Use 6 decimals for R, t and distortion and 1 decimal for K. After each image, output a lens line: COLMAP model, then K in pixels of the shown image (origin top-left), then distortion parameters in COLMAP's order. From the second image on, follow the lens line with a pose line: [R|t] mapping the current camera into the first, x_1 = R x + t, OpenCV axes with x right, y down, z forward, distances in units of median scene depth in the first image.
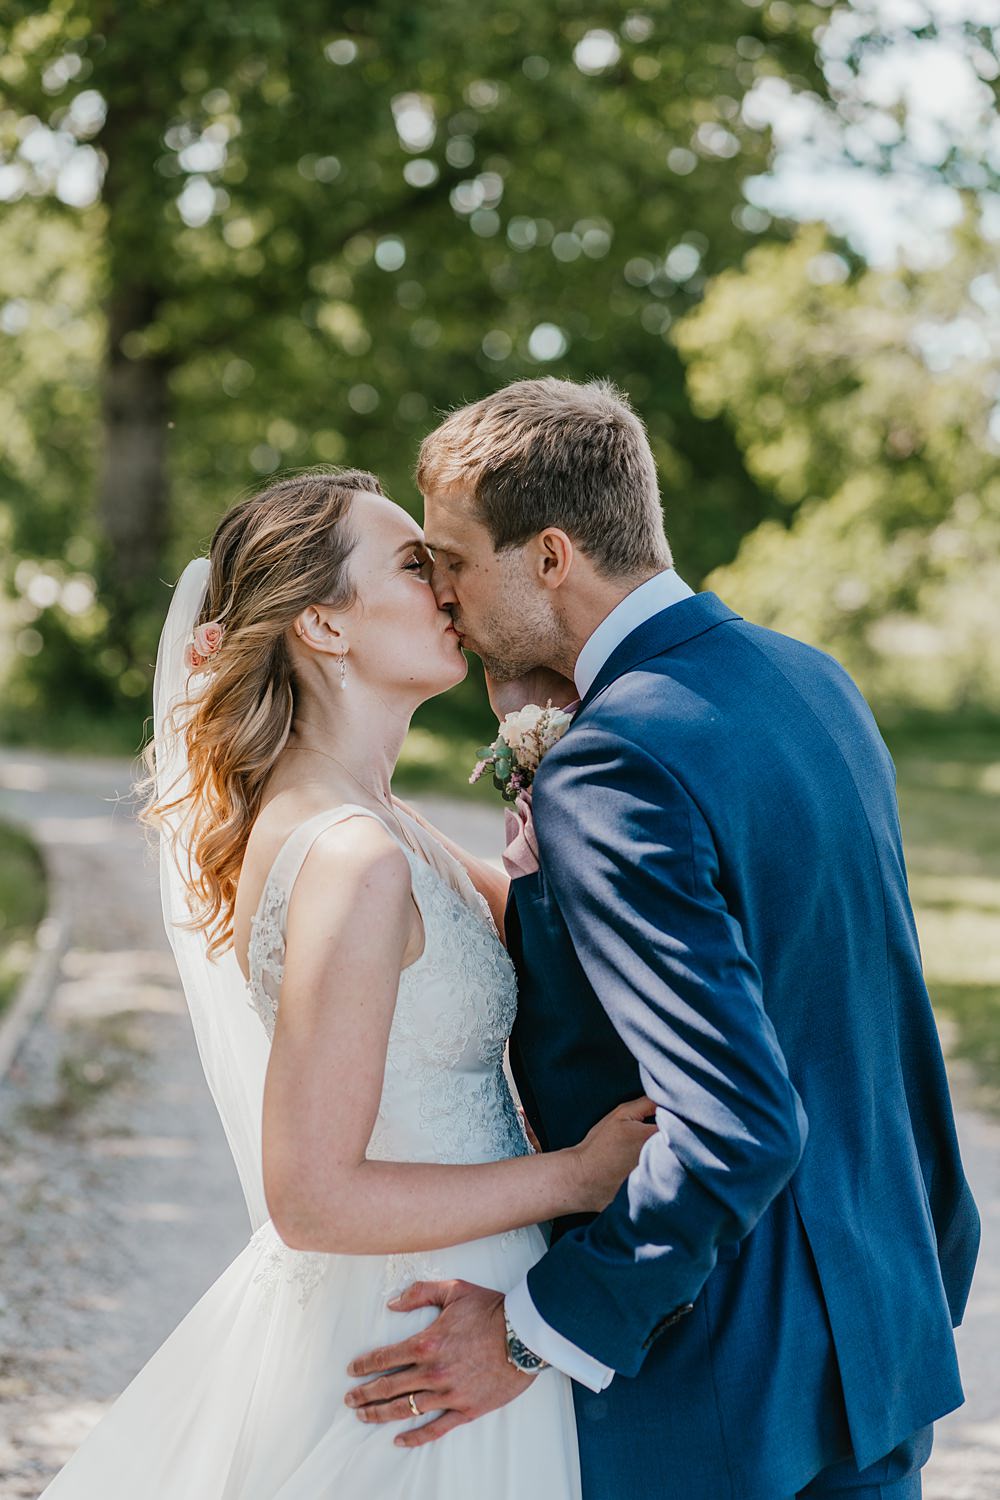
lens RADIAL K [[3815.4, 0, 497.2], [0, 3815.4, 747.6], [0, 0, 1]] dist [-0.132503, 0.000000]
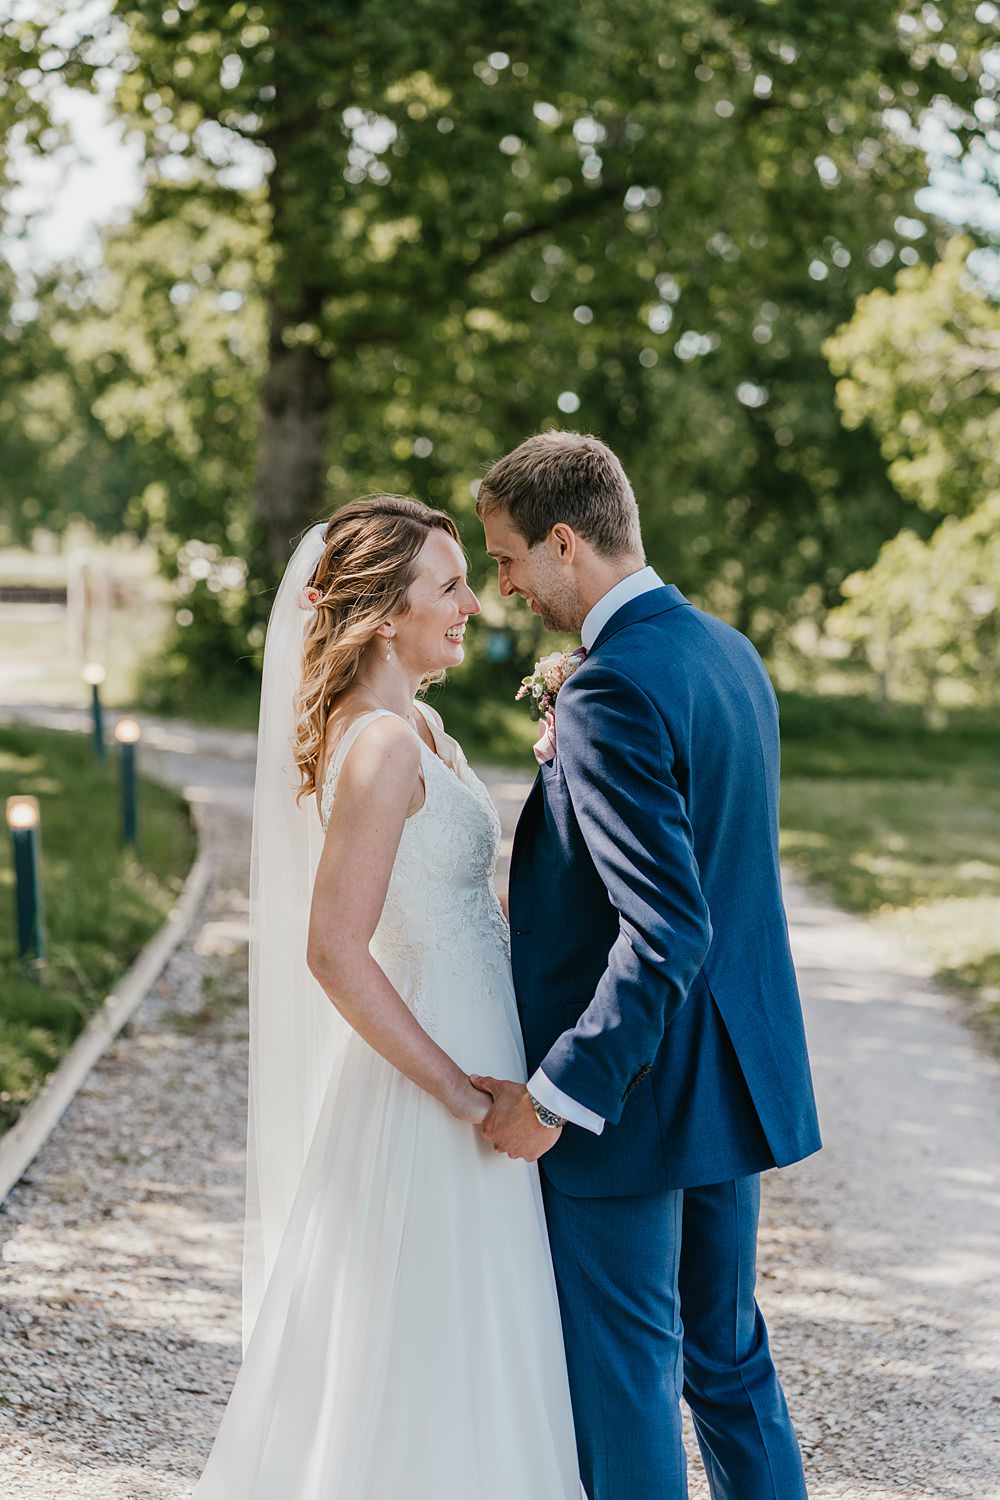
lens RADIAL K [[3815.4, 0, 502.6], [0, 3815.4, 753.6], [0, 0, 1]] dist [-0.132503, 0.000000]
pose [[0.998427, 0.042176, -0.036931, 0.016914], [-0.042093, 0.999109, 0.003014, 0.010084], [0.037026, -0.001455, 0.999313, -0.163870]]
